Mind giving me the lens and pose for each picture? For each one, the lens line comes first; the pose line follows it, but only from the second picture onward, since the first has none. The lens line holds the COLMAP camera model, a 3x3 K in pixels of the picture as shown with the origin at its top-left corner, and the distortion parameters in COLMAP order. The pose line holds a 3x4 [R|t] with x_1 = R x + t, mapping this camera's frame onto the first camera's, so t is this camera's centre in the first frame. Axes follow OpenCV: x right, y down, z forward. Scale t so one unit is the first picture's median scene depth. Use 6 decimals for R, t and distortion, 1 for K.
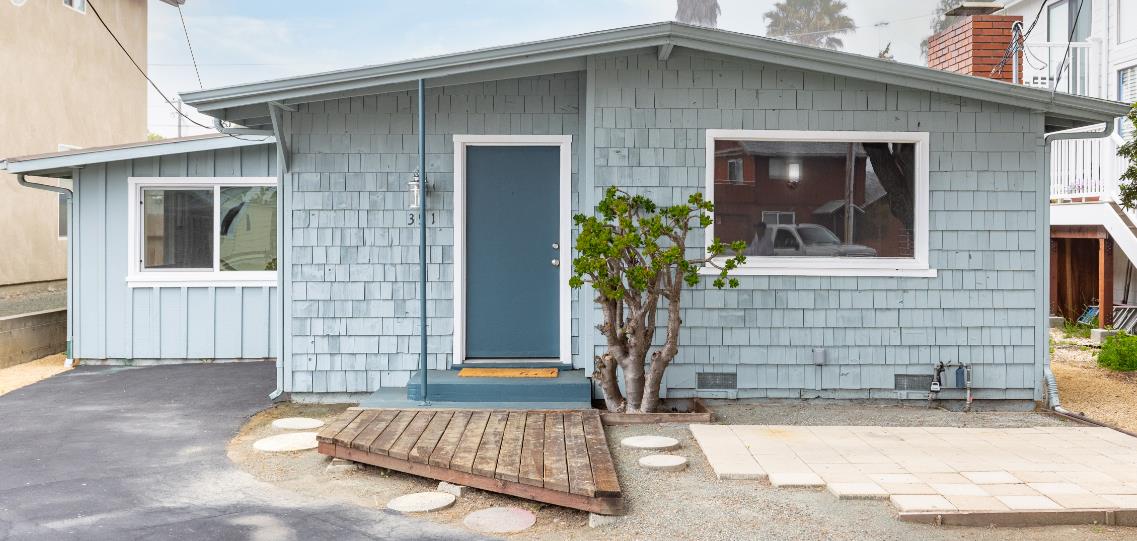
lens RADIAL K [[1202.5, 0, 621.5], [0, 1202.5, 232.1], [0, 0, 1]] dist [0.002140, -0.005941]
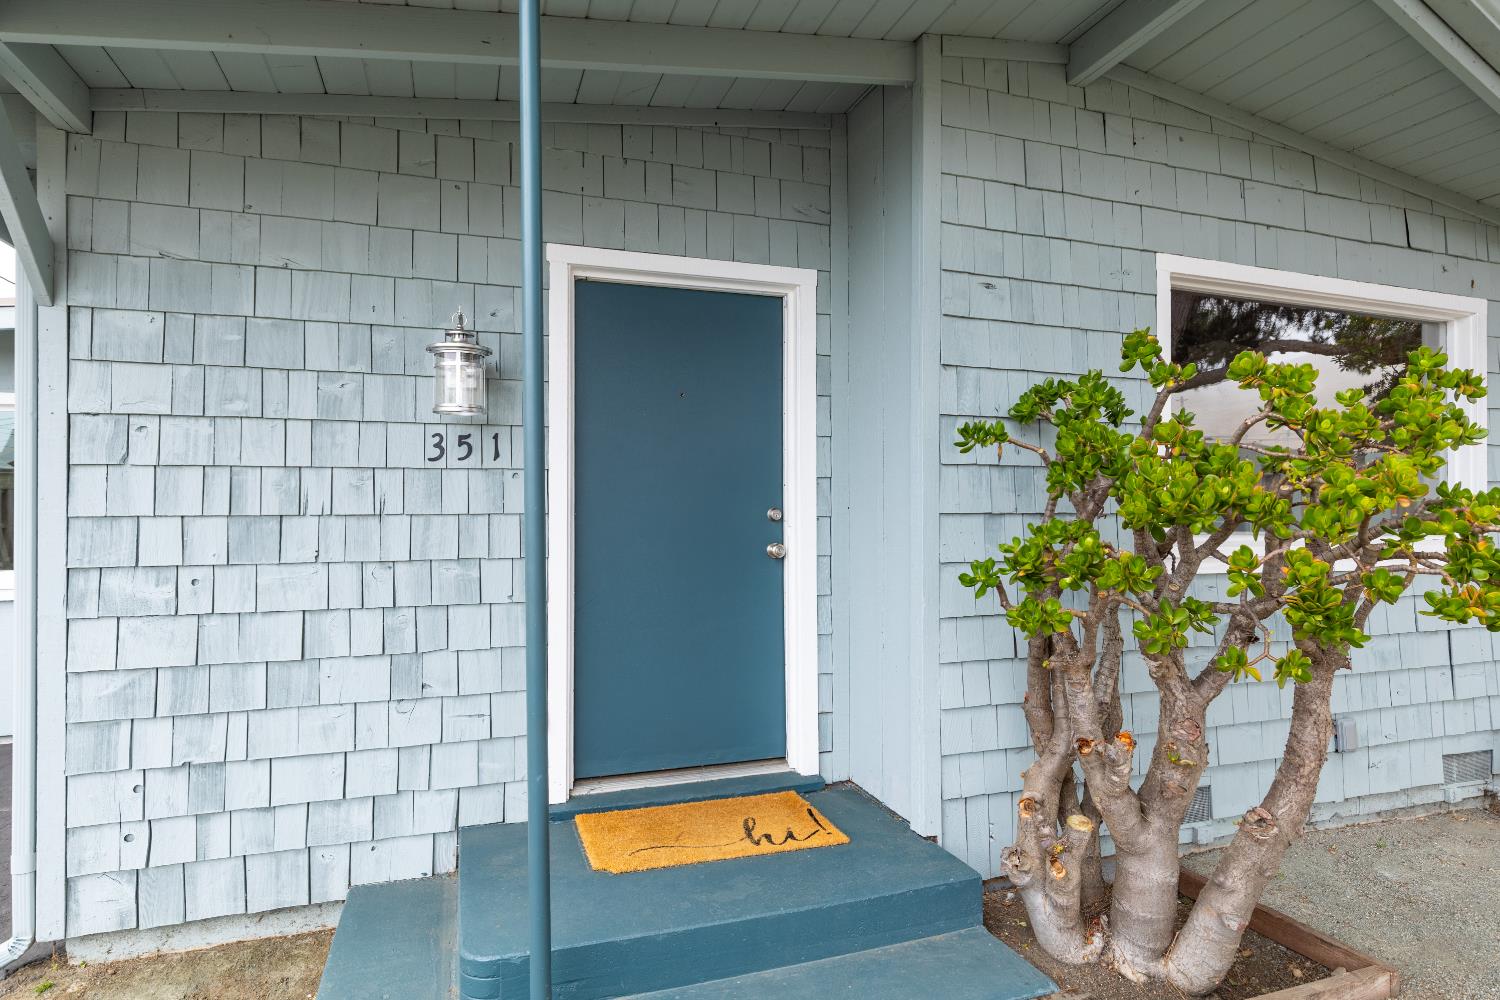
lens RADIAL K [[960.2, 0, 838.2], [0, 960.2, 502.6], [0, 0, 1]] dist [-0.001469, -0.000695]
pose [[0.935505, 0.000106, 0.353314, -0.168492], [0.003790, 0.999939, -0.010337, 0.011492], [-0.353294, 0.011009, 0.935448, 0.682277]]
